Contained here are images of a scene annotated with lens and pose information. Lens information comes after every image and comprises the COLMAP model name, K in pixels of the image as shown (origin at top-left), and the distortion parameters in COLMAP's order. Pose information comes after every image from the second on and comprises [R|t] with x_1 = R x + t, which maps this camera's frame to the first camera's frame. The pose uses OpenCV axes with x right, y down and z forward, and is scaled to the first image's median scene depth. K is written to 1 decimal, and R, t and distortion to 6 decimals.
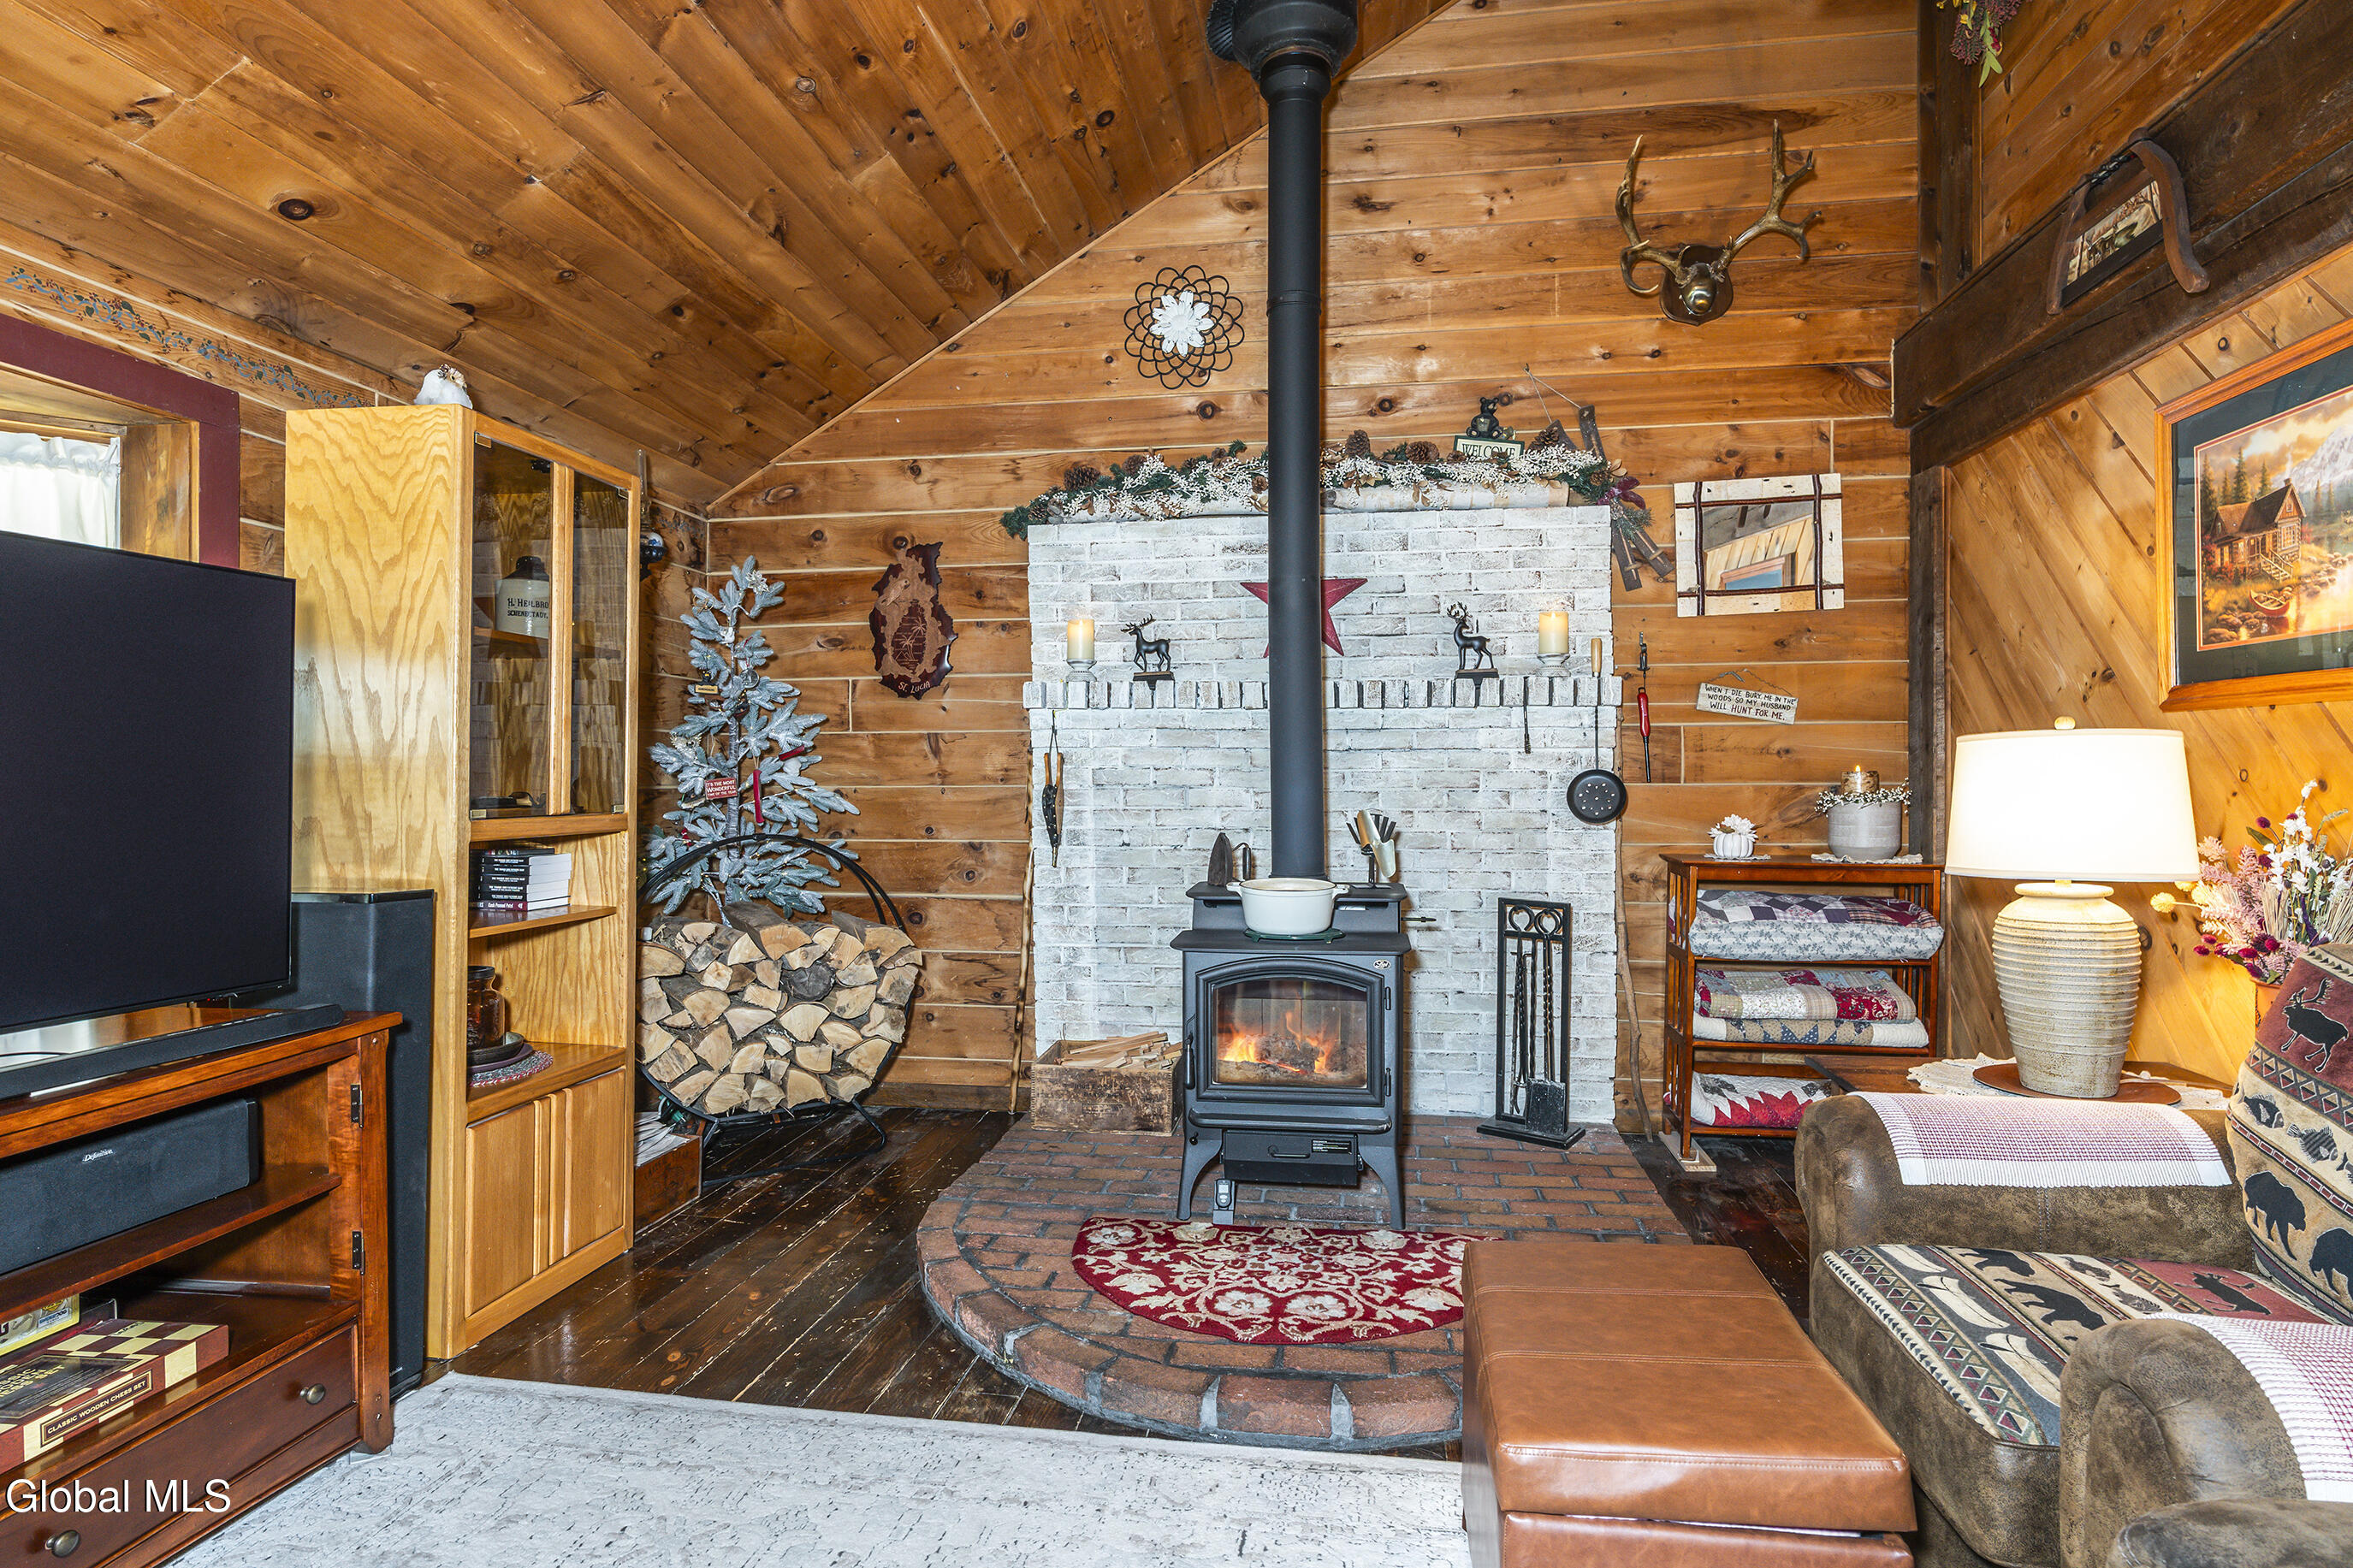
lens RADIAL K [[1204.3, 0, 1170.2], [0, 1204.3, 777.6], [0, 0, 1]] dist [-0.010652, 0.000074]
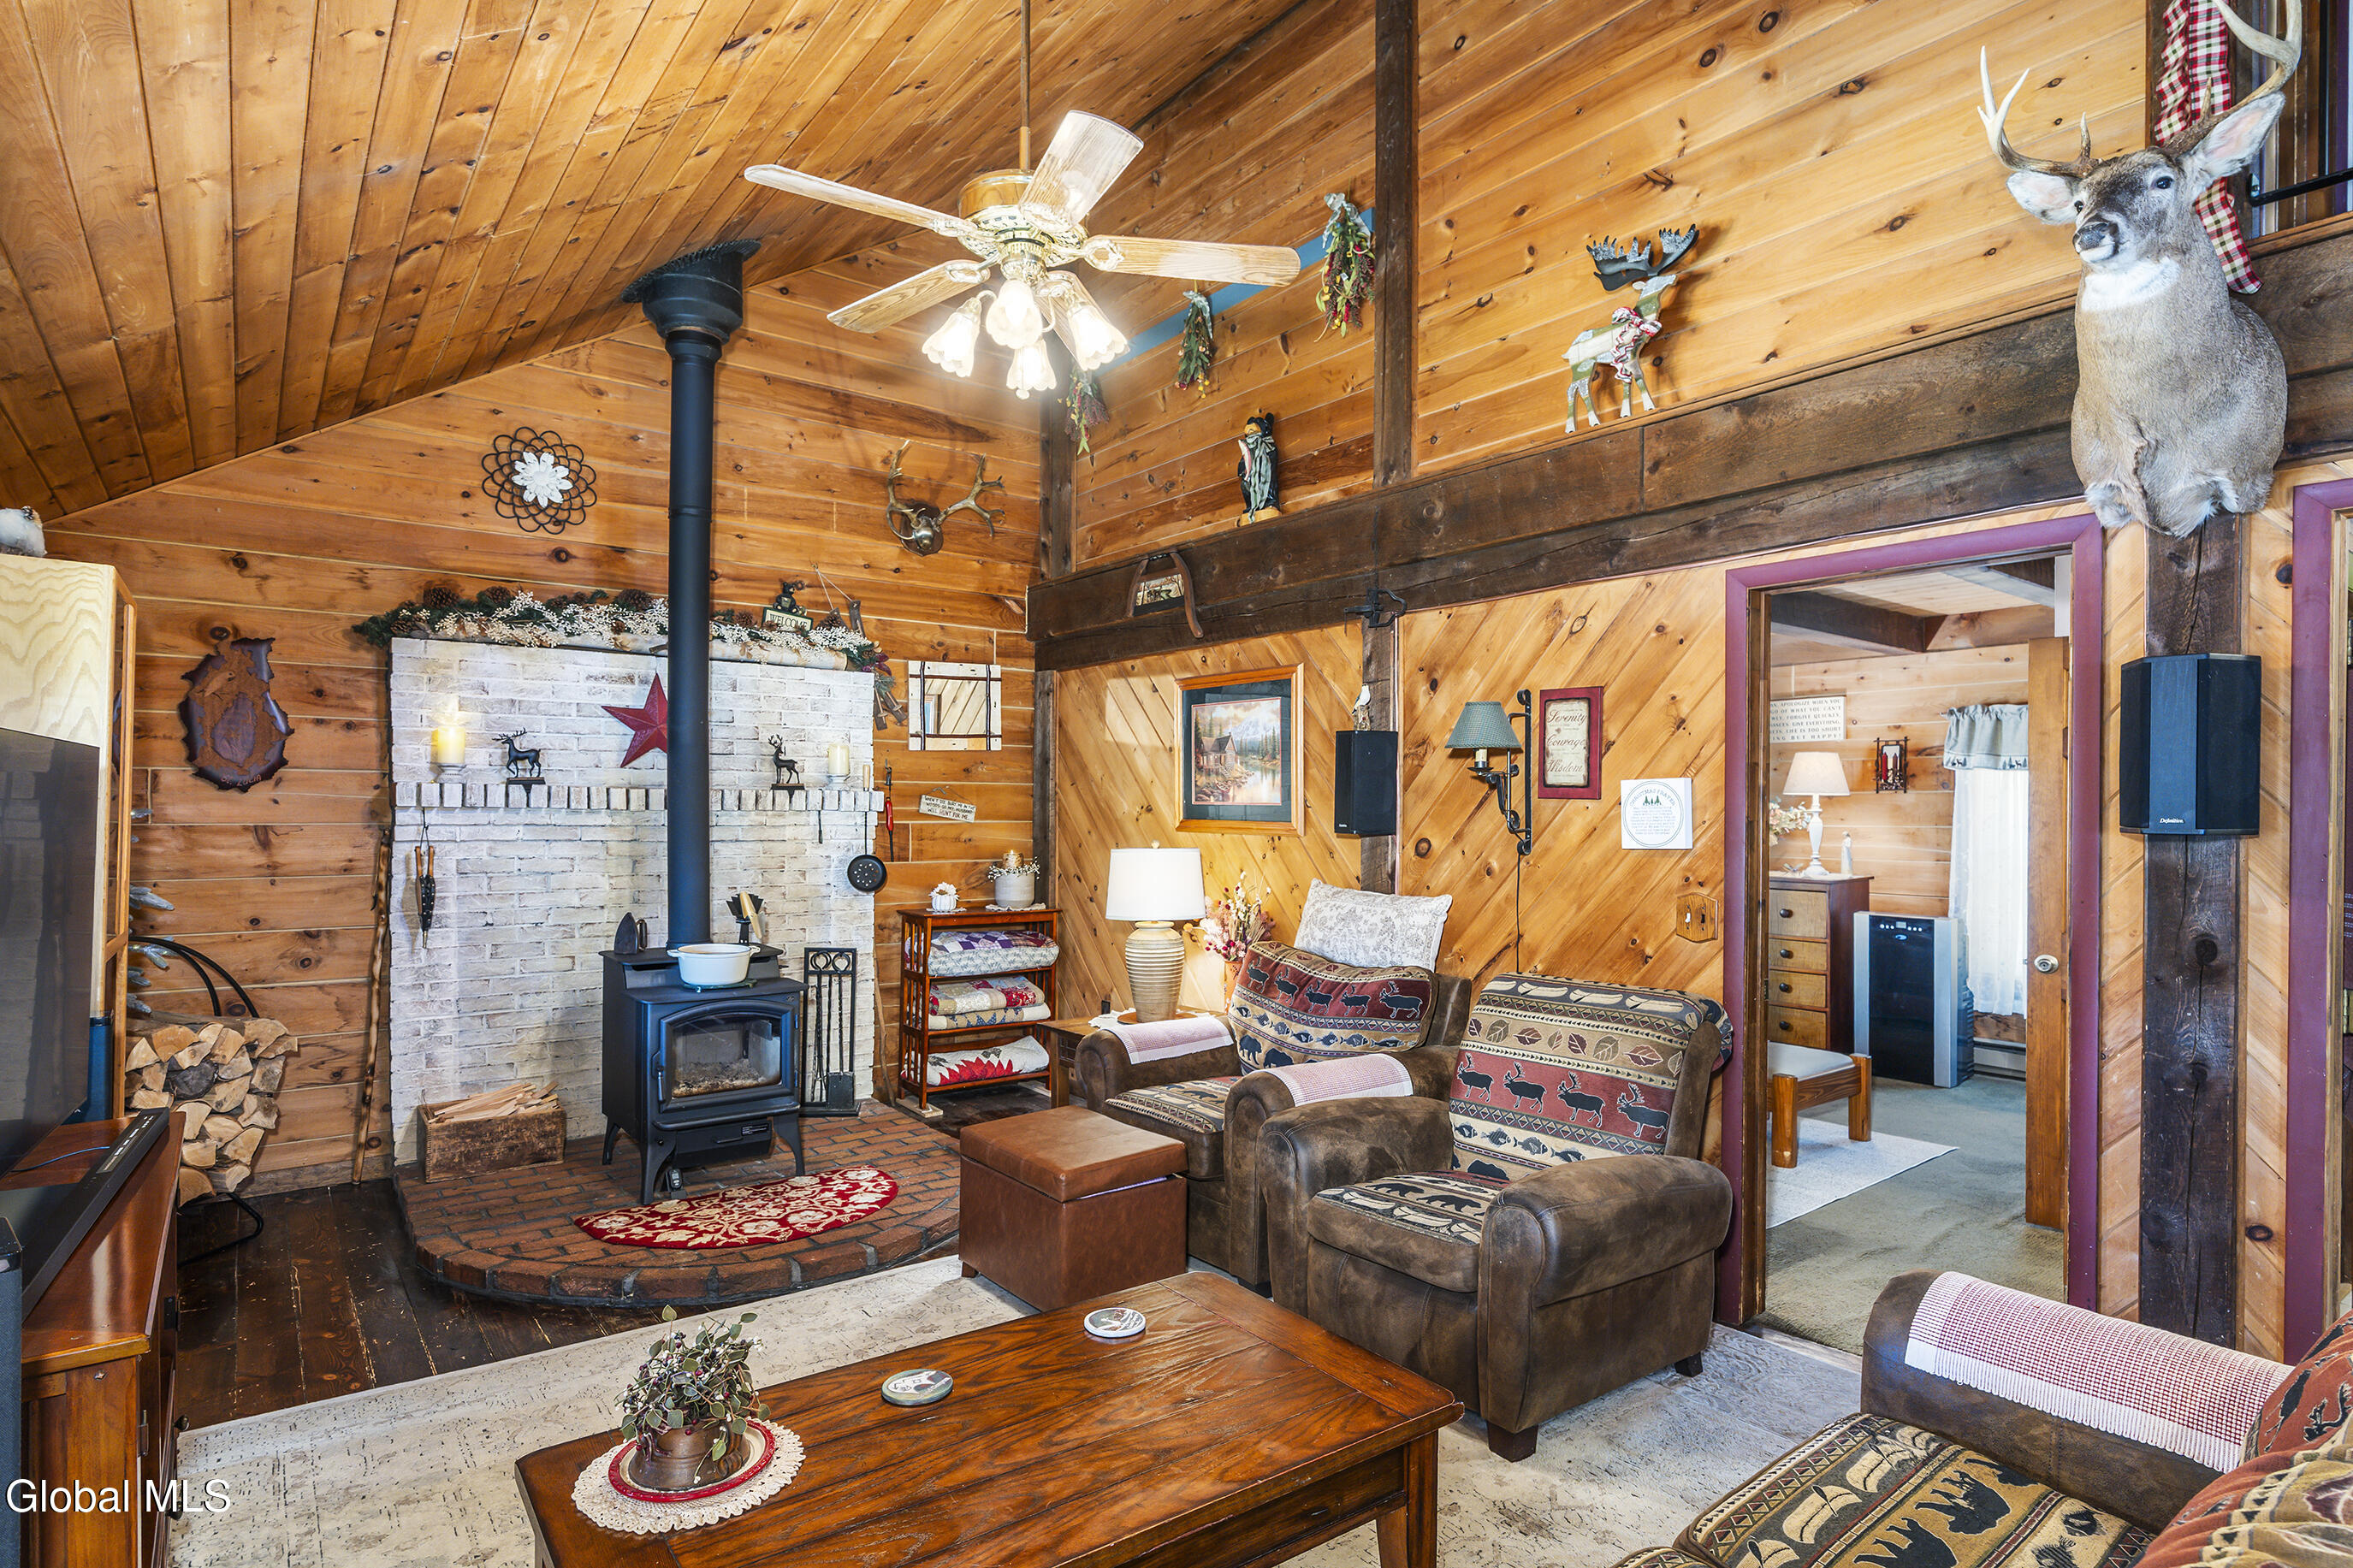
lens RADIAL K [[1306.0, 0, 1139.0], [0, 1306.0, 792.8], [0, 0, 1]] dist [-0.014013, 0.000650]
pose [[0.704832, 0.010419, 0.709298, -0.530046], [-0.004945, 0.999940, -0.009774, -0.067411], [-0.709357, 0.003382, 0.704841, -0.345657]]
